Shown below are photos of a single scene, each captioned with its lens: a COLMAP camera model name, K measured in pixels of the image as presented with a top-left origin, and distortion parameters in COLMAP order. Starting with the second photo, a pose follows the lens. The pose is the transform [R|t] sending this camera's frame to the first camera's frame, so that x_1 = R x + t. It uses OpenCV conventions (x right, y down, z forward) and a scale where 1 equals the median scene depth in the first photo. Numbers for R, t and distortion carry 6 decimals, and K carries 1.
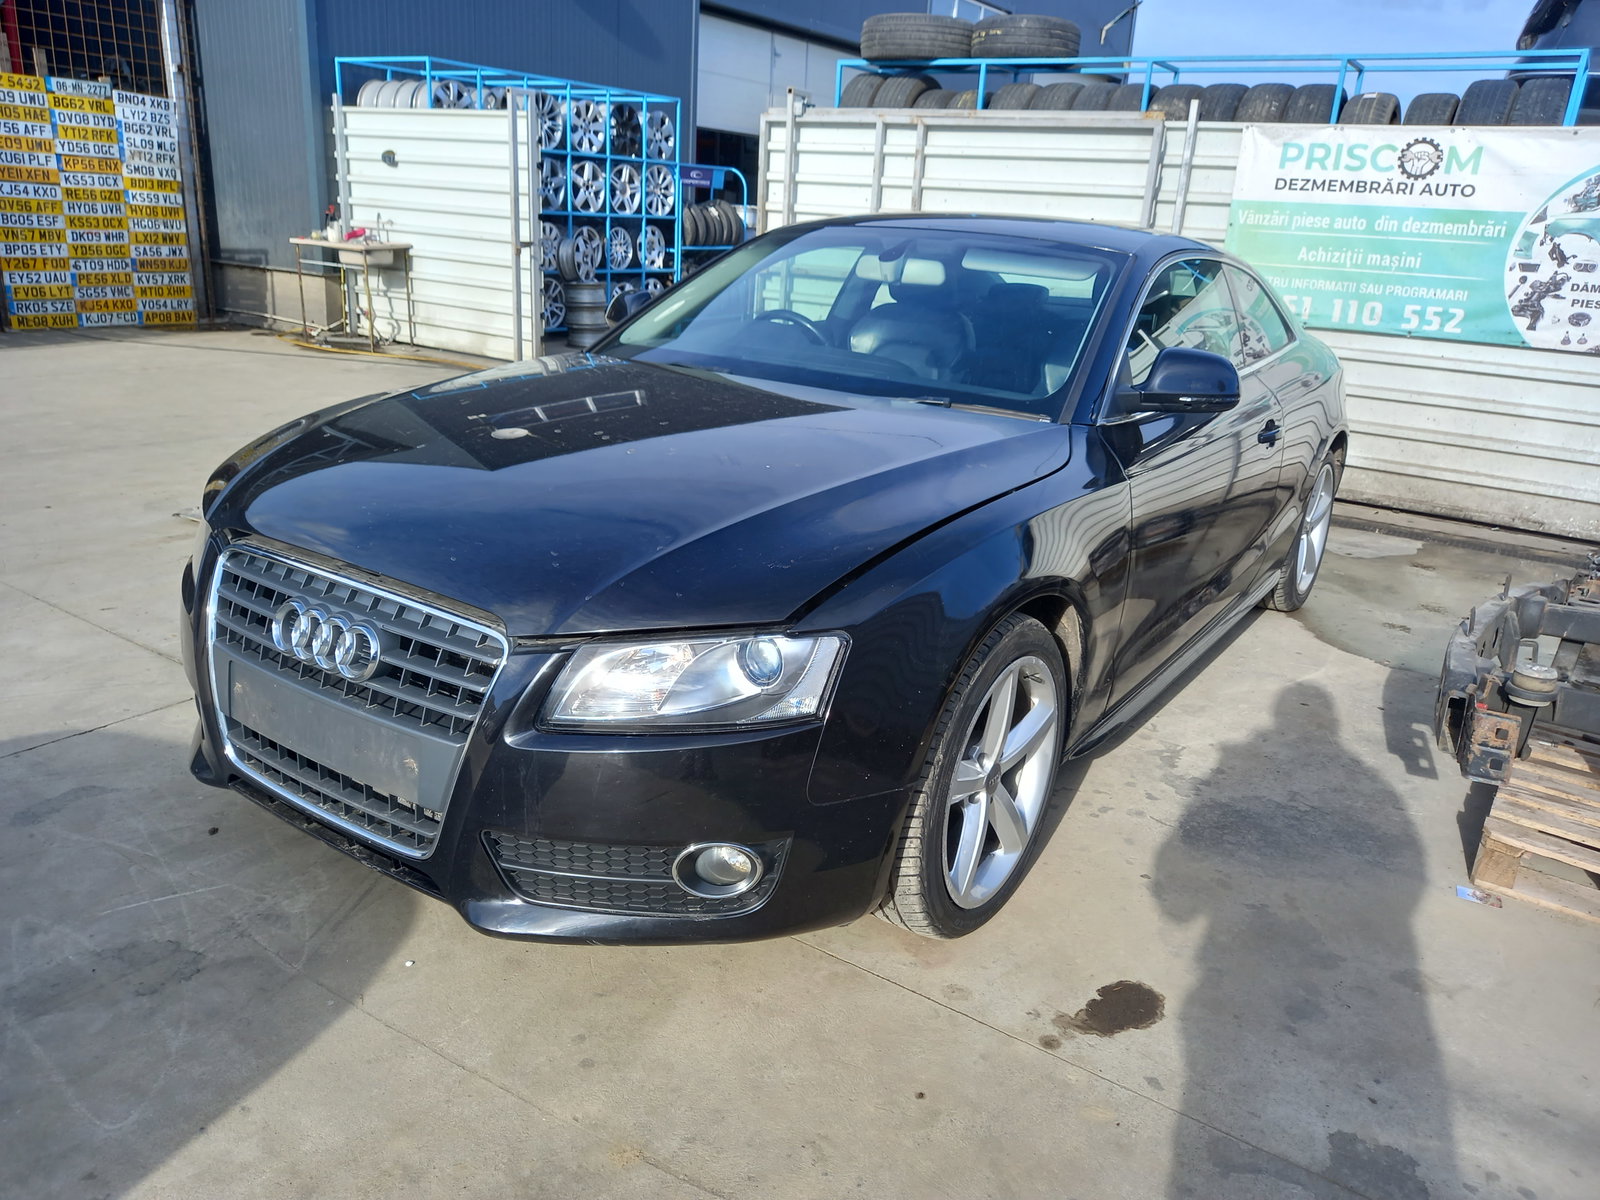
lens RADIAL K [[1187.9, 0, 797.8], [0, 1187.9, 608.0], [0, 0, 1]] dist [0.035896, -0.033076]
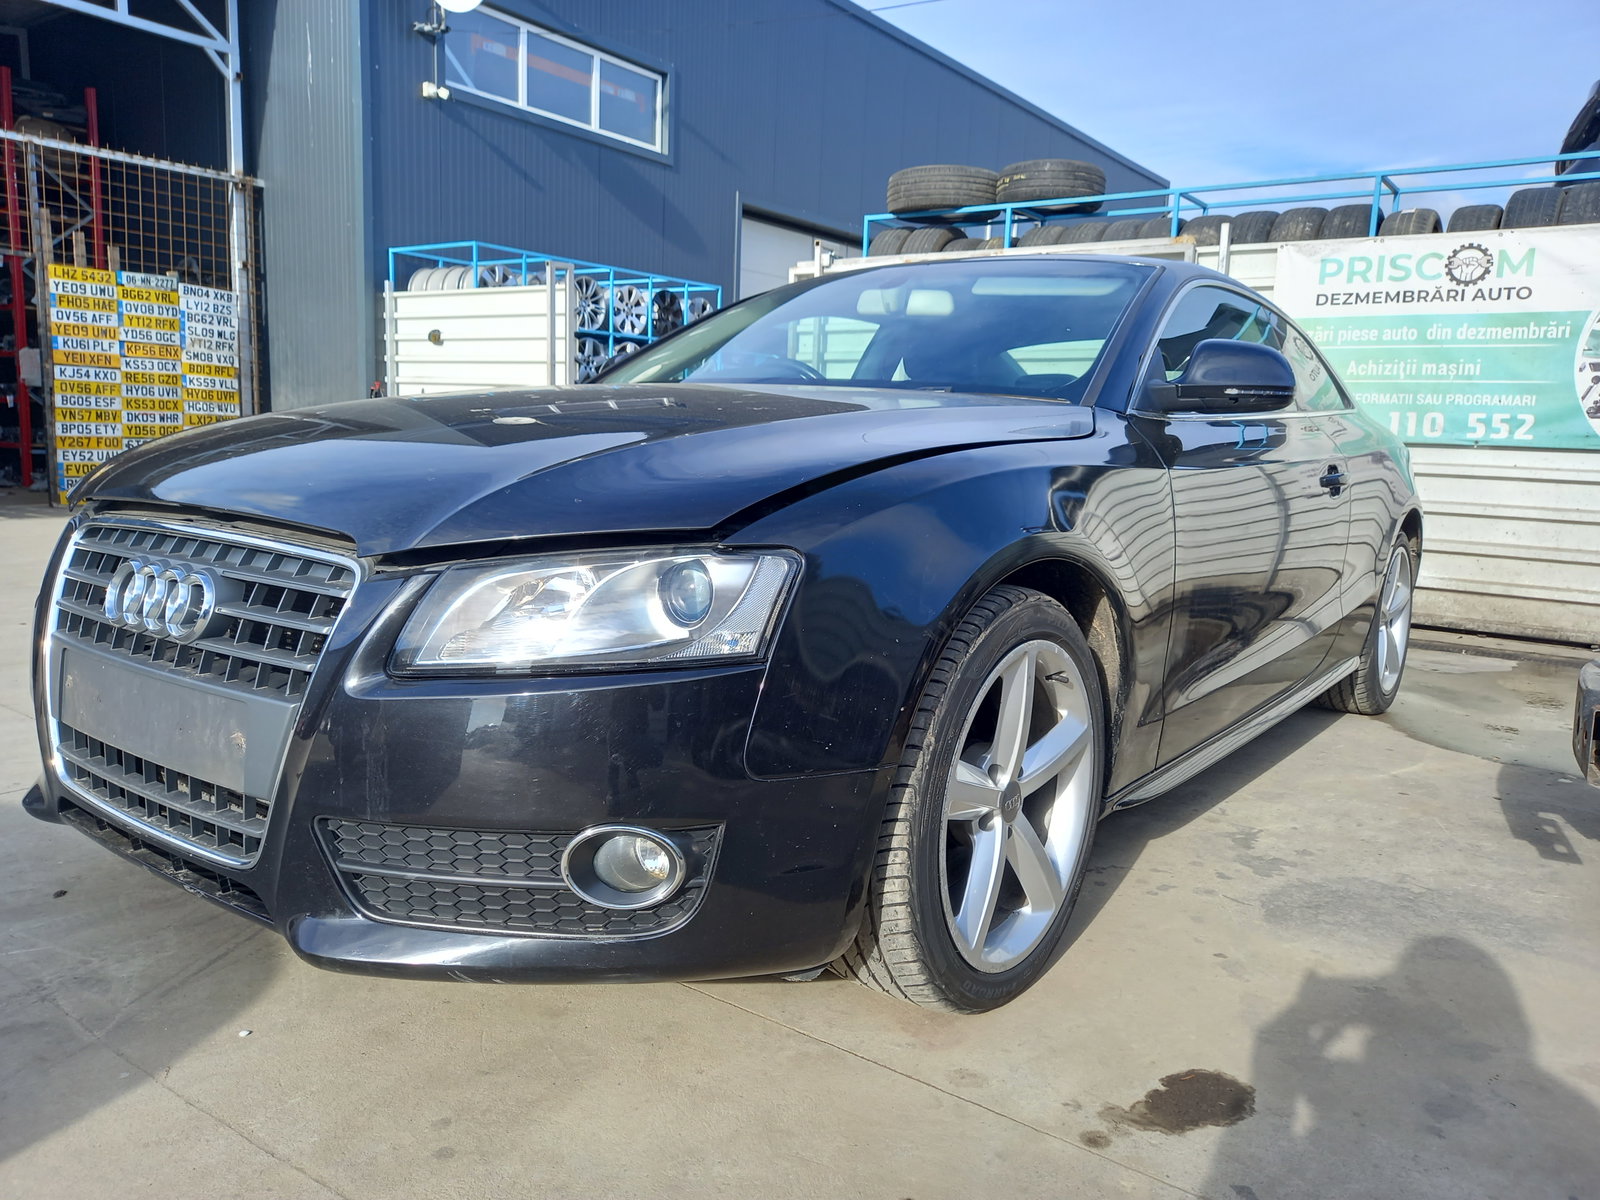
lens RADIAL K [[1187.9, 0, 797.6], [0, 1187.9, 608.5], [0, 0, 1]] dist [0.035896, -0.033076]
pose [[0.998806, -0.013179, -0.047050, 0.024604], [0.004614, 0.984075, -0.177696, 0.061459], [0.048643, 0.177266, 0.982960, 0.079302]]
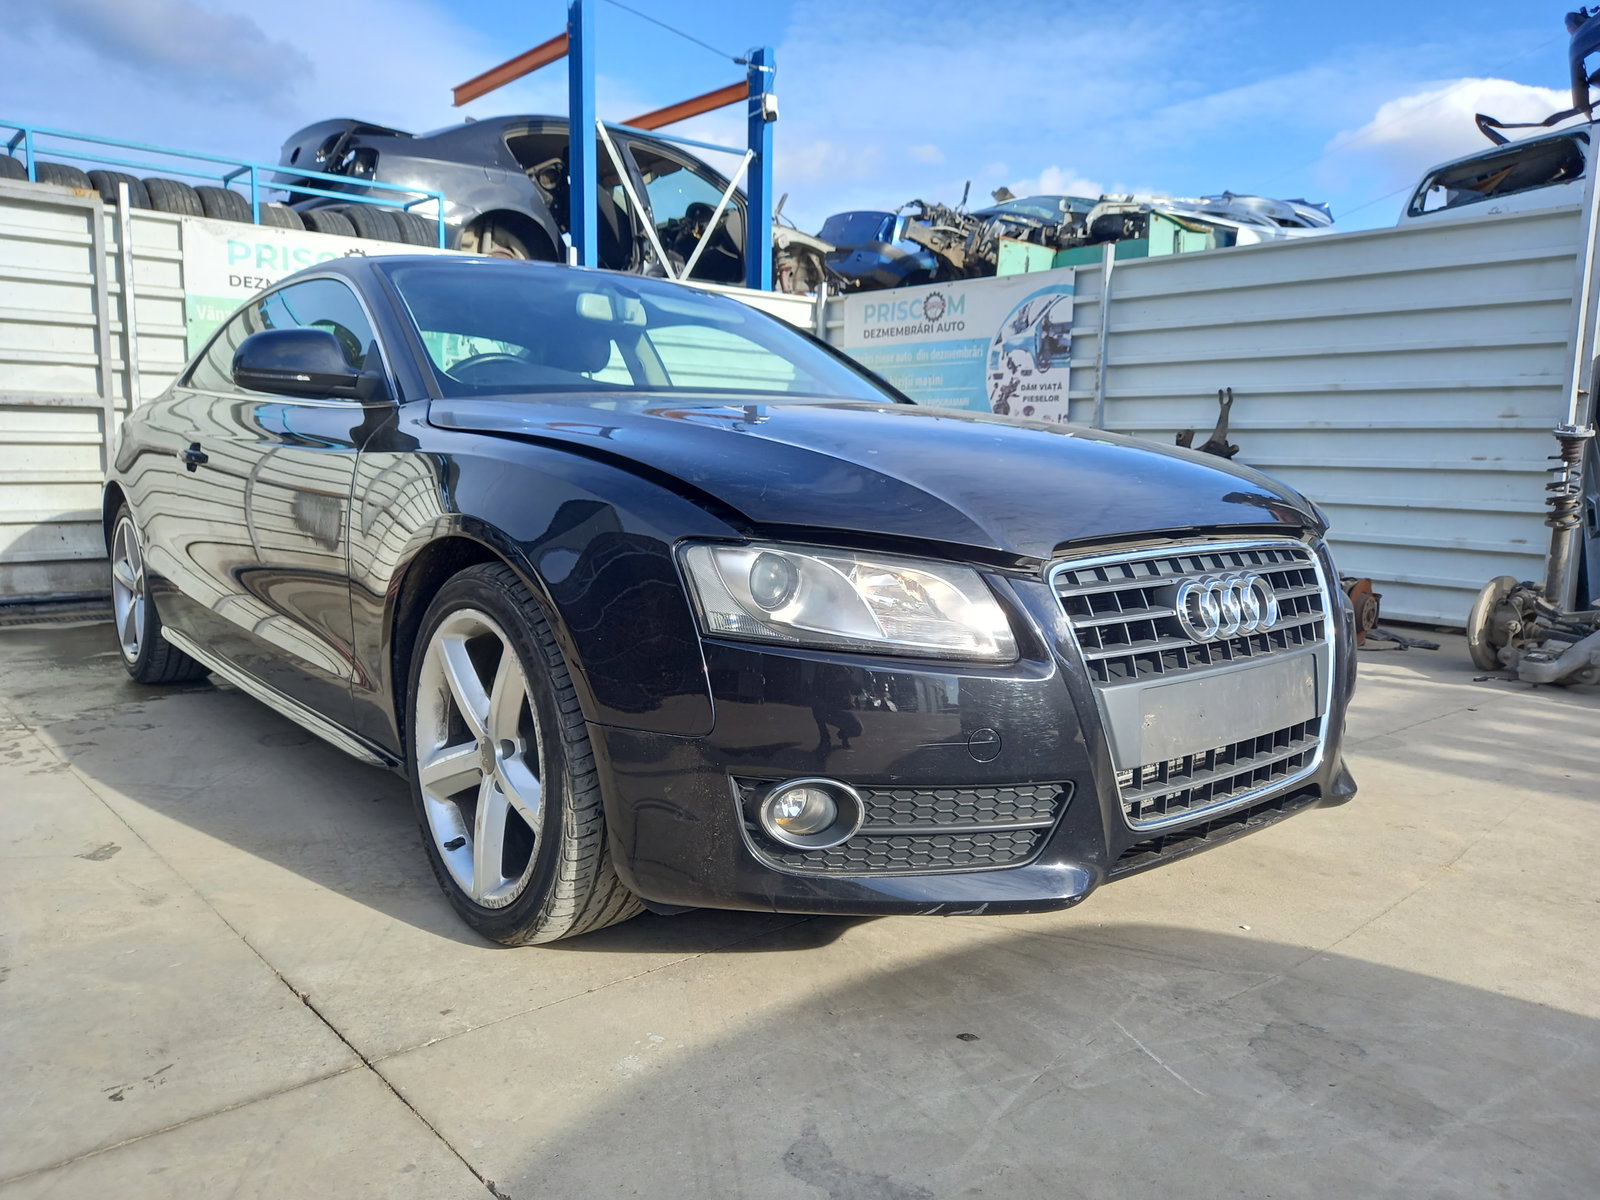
lens RADIAL K [[1187.9, 0, 816.3], [0, 1187.9, 606.2], [0, 0, 1]] dist [0.035896, -0.033076]
pose [[0.252512, -0.184549, 0.949831, -0.473901], [0.304312, 0.946977, 0.103094, -0.058745], [-0.918495, 0.263012, 0.295283, 0.352150]]
